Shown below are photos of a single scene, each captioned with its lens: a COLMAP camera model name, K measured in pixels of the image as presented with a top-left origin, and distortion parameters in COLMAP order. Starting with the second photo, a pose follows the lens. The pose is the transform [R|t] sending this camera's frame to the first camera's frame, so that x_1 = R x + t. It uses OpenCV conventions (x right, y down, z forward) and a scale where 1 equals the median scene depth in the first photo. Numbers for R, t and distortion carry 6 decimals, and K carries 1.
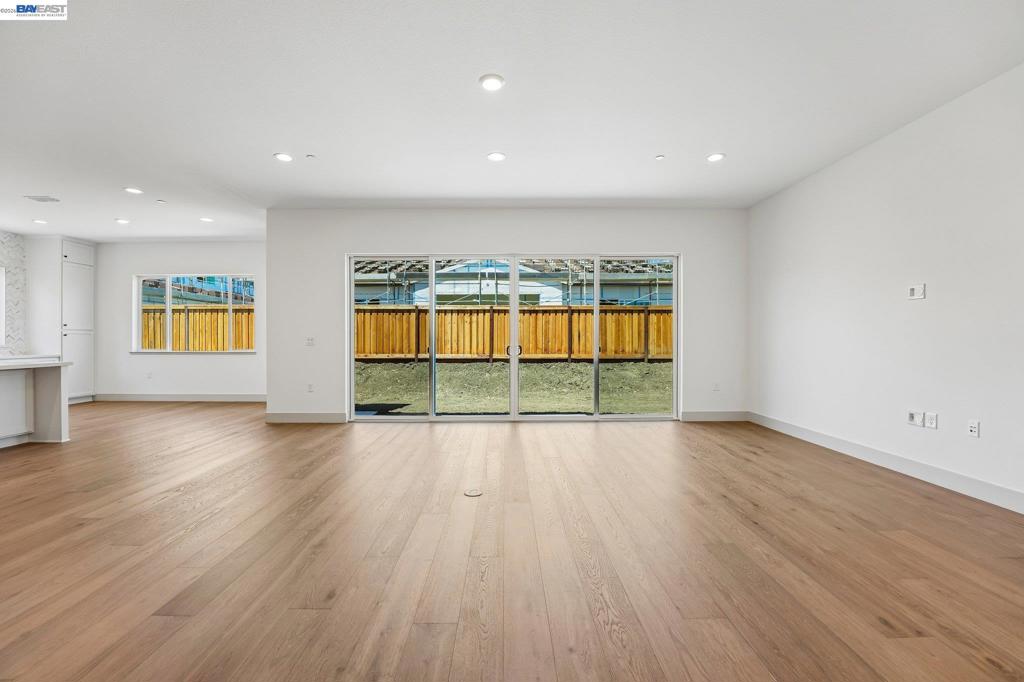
lens RADIAL K [[417.3, 0, 505.1], [0, 417.3, 338.5], [0, 0, 1]] dist [-0.025881, 0.001844]
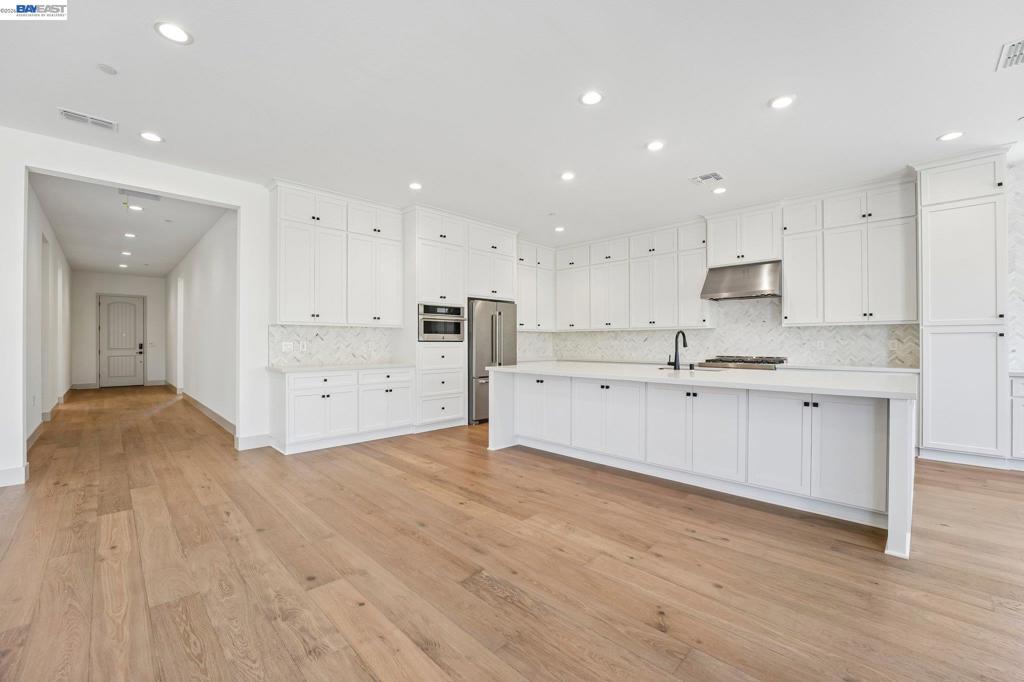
lens RADIAL K [[417.3, 0, 509.0], [0, 417.3, 341.3], [0, 0, 1]] dist [-0.025881, 0.001844]
pose [[-0.709707, -0.000265, -0.704497, -0.246010], [0.003756, 0.999984, -0.004161, -0.000368], [0.704487, -0.005599, -0.709694, 0.603052]]
